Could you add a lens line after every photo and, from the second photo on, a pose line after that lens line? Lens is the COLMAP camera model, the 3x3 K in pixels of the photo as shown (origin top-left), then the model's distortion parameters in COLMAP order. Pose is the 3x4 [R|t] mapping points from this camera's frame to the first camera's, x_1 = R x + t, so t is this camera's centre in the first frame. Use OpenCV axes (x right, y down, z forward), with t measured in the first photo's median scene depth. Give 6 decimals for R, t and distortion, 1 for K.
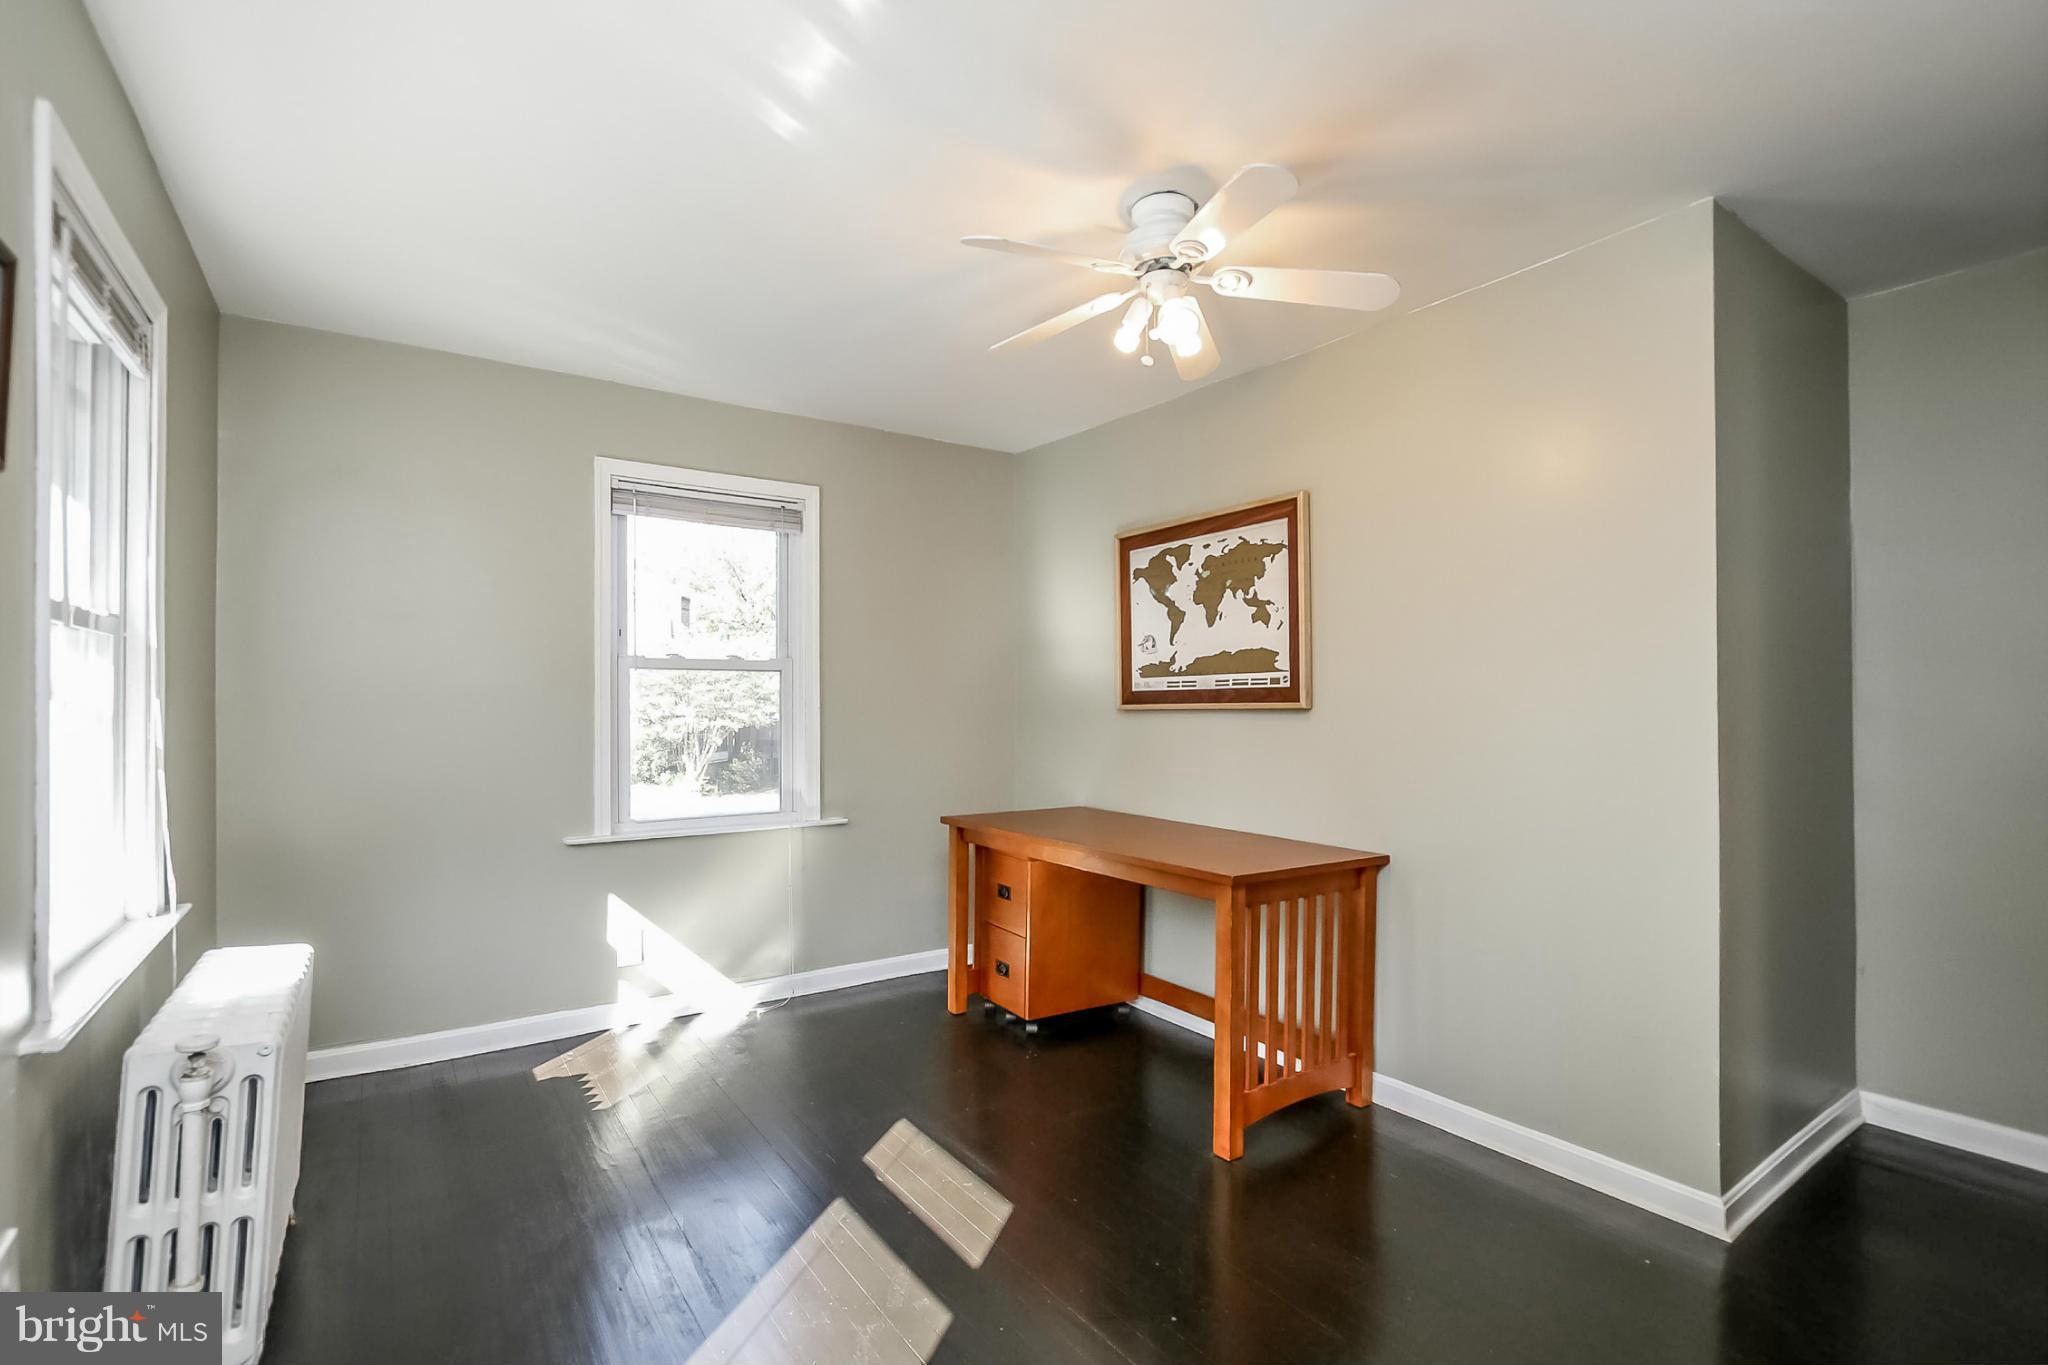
lens RADIAL K [[952.6, 0, 1022.3], [0, 952.6, 679.3], [0, 0, 1]] dist [-0.002074, 0.000070]
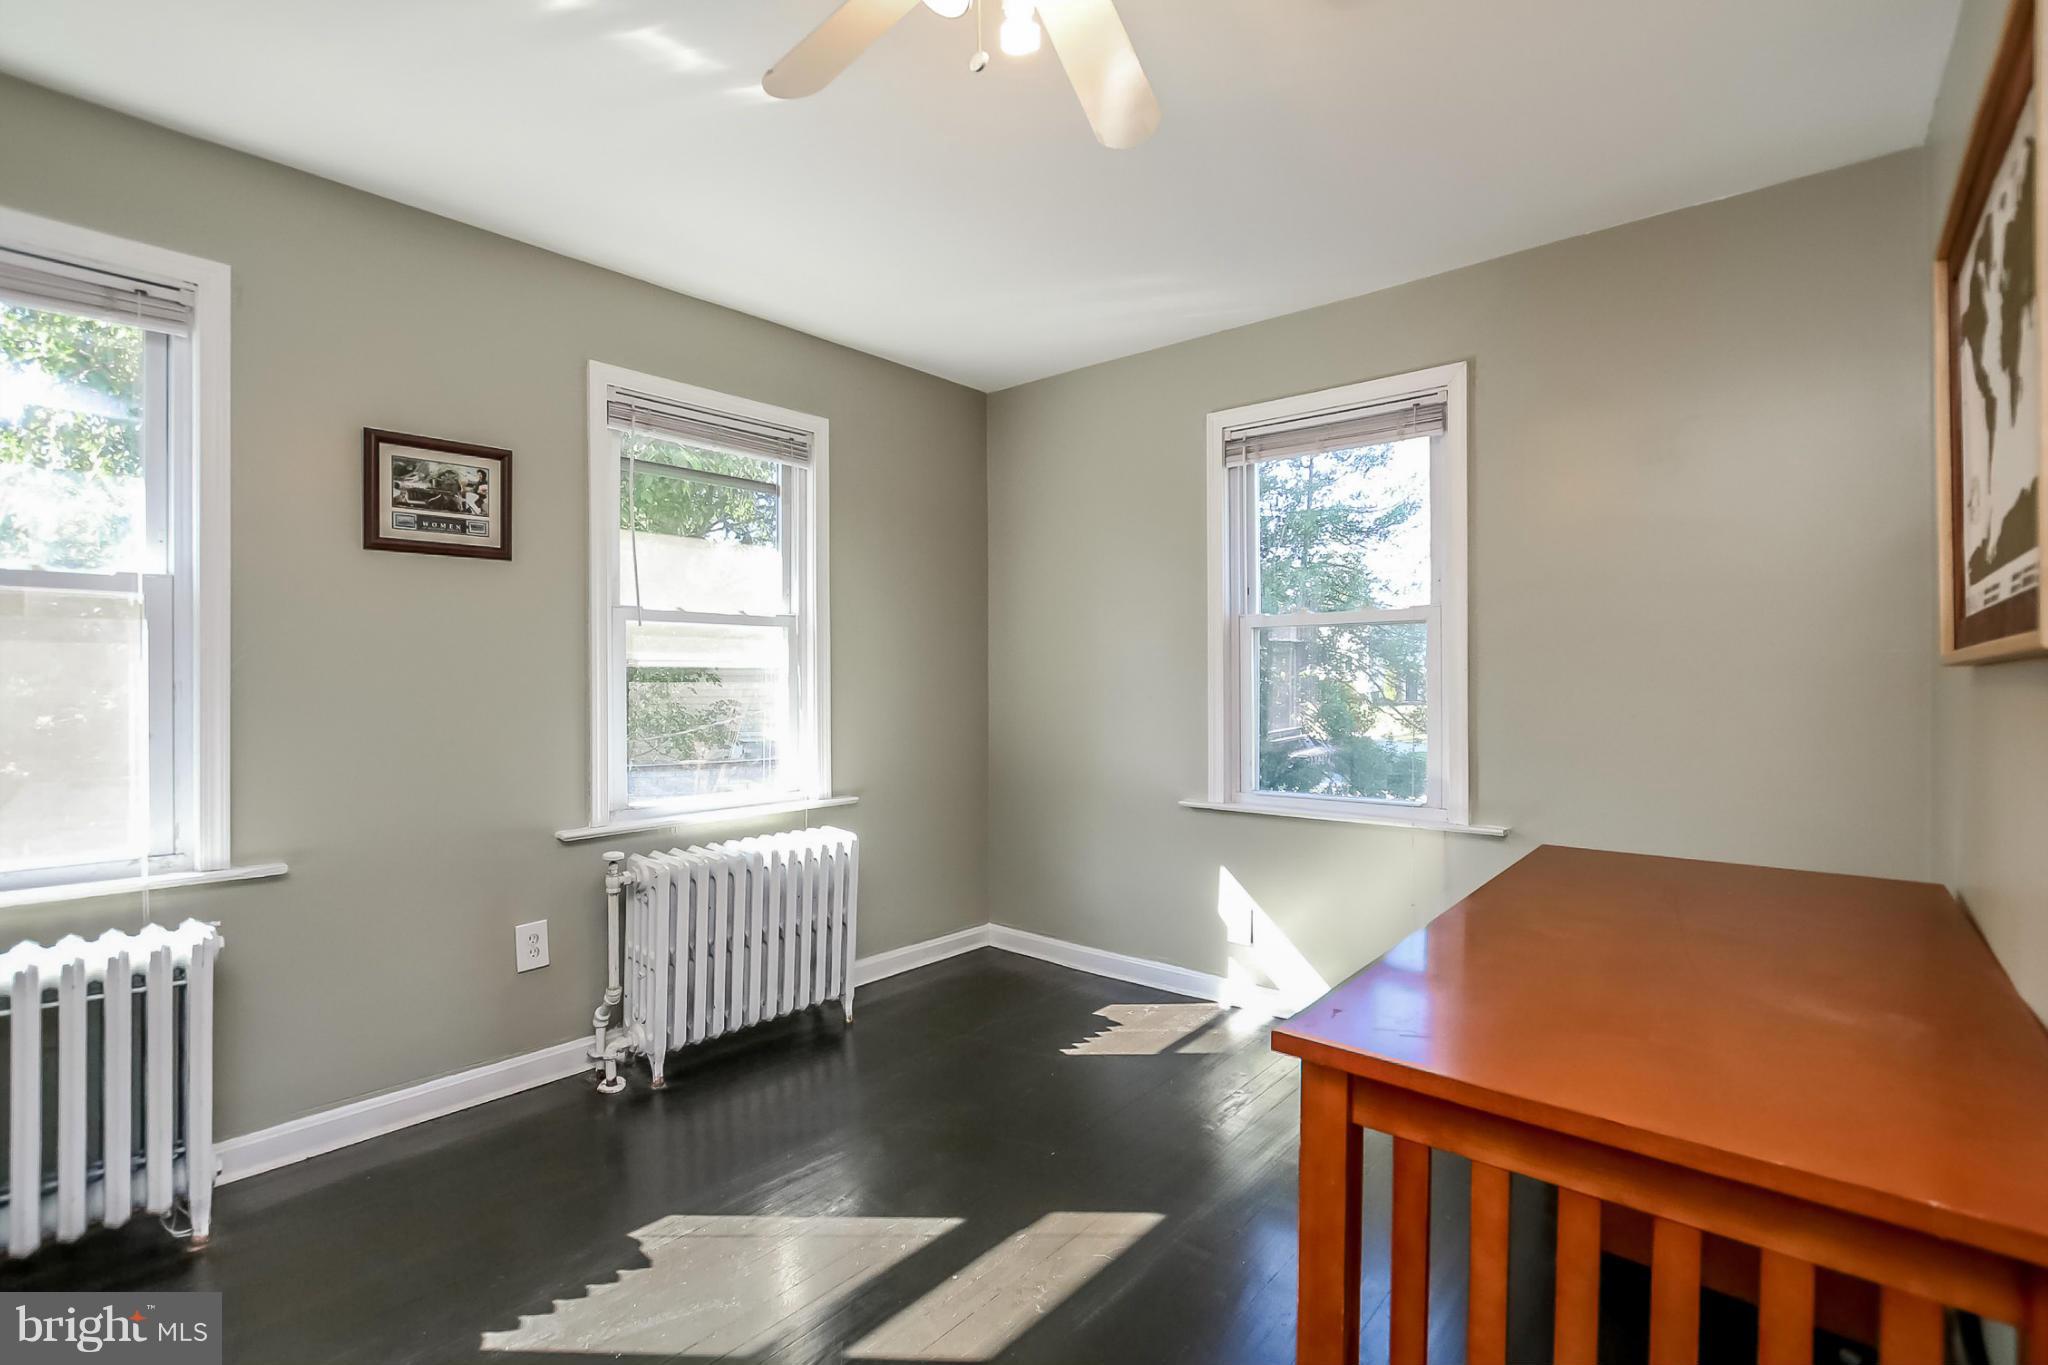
lens RADIAL K [[952.6, 0, 1022.3], [0, 952.6, 679.3], [0, 0, 1]] dist [-0.002074, 0.000070]
pose [[0.271237, -0.005181, -0.962499, 0.443972], [0.023744, 0.999717, 0.001309, 0.033240], [0.962220, -0.023209, 0.271283, 0.552569]]
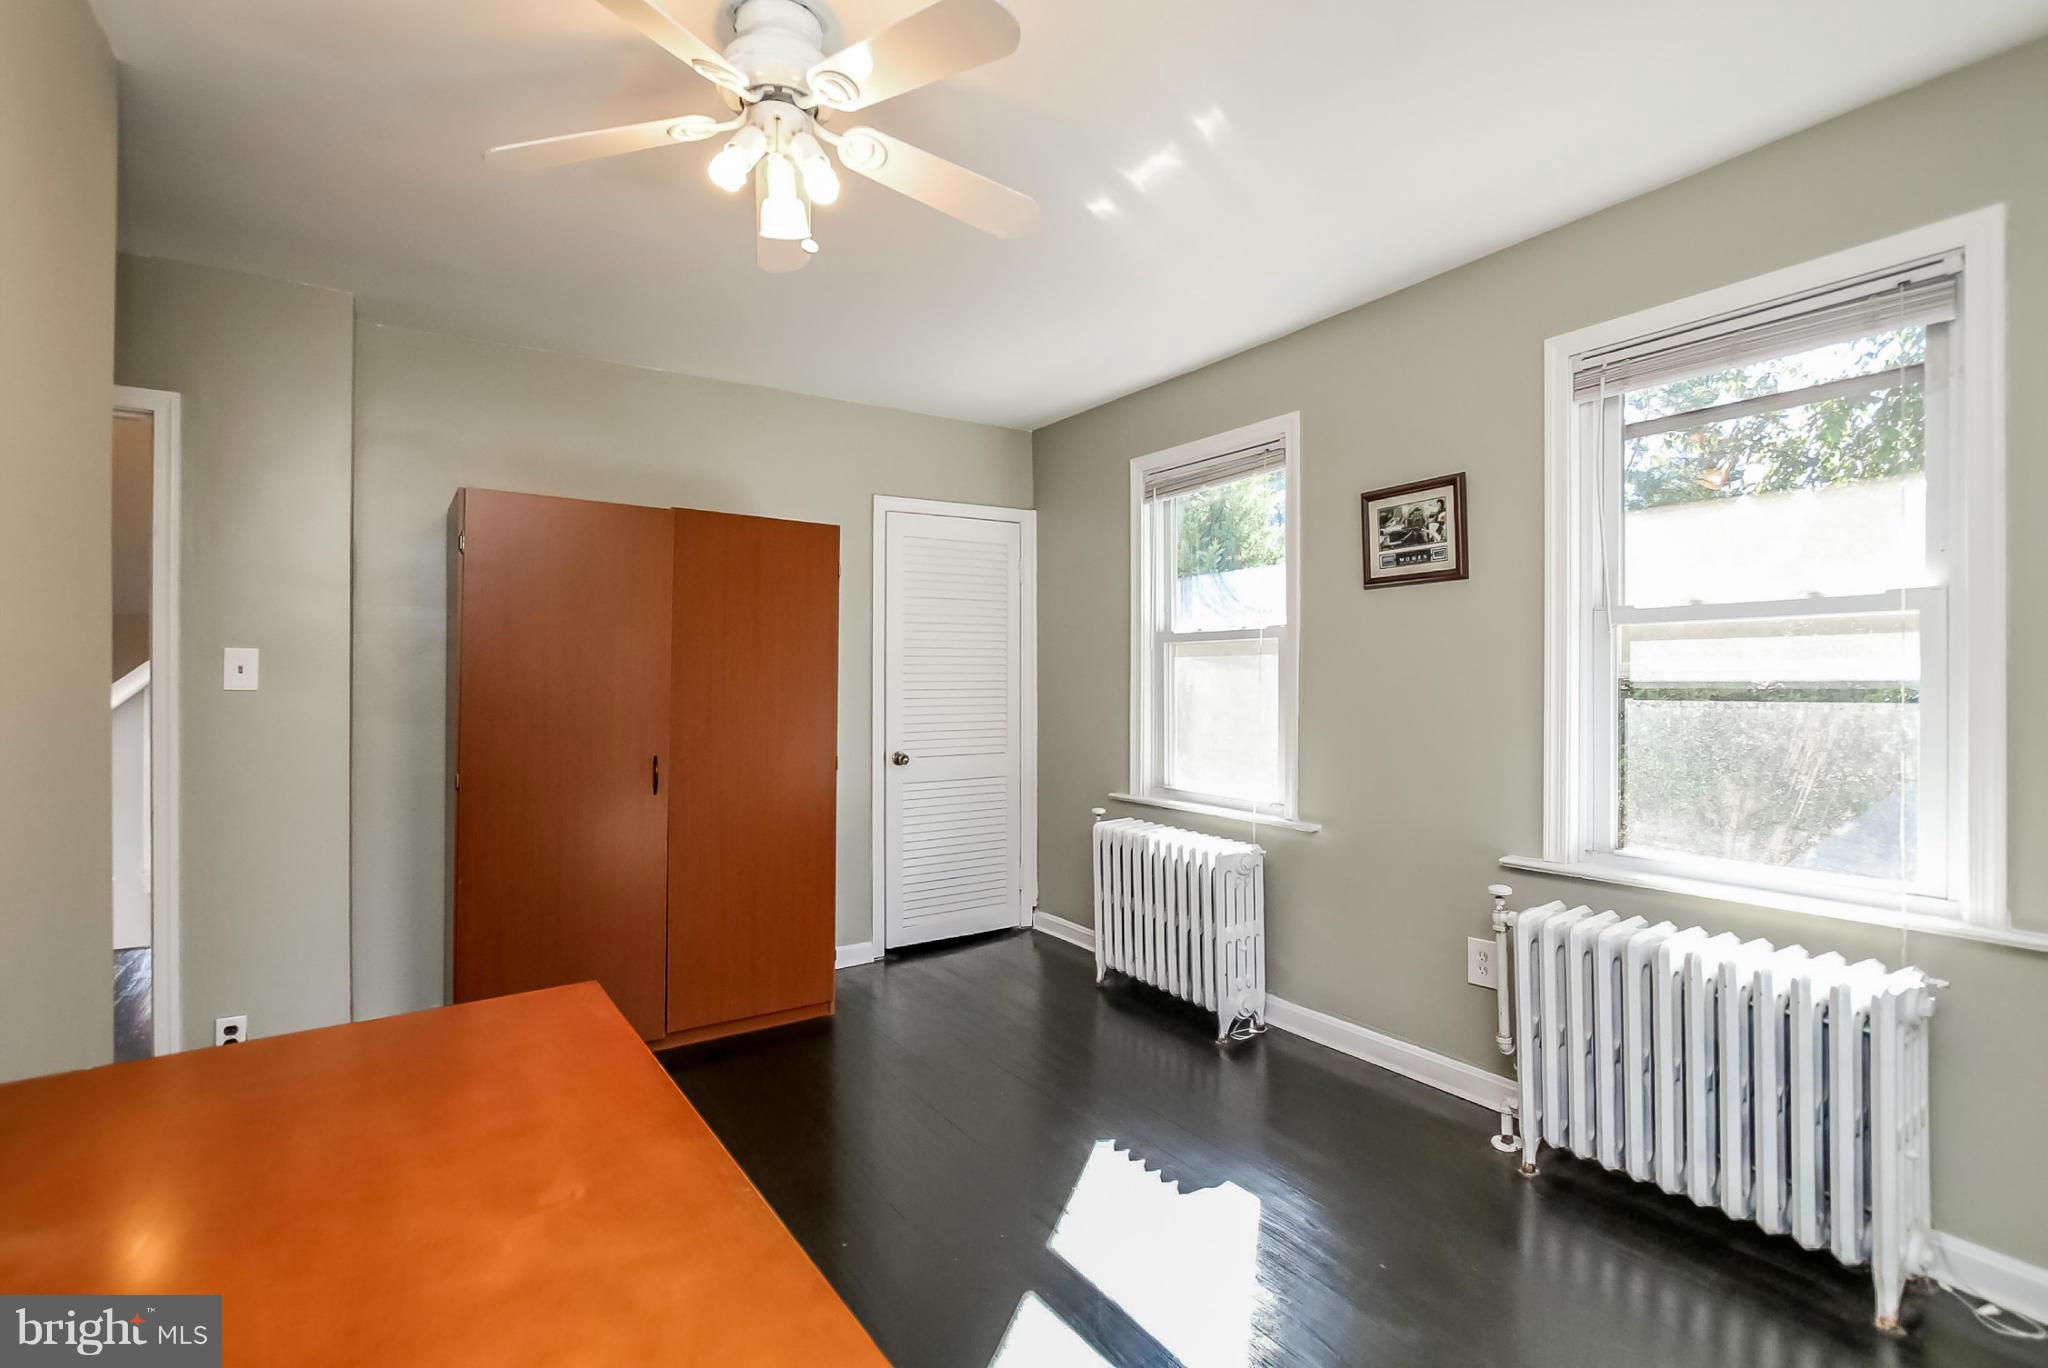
lens RADIAL K [[952.6, 0, 1022.3], [0, 952.6, 680.8], [0, 0, 1]] dist [-0.002074, 0.000070]
pose [[-0.999946, 0.005372, -0.008898, -0.027275], [0.005503, 0.999877, -0.014708, 0.022287], [0.008818, -0.014756, -0.999852, 1.141584]]
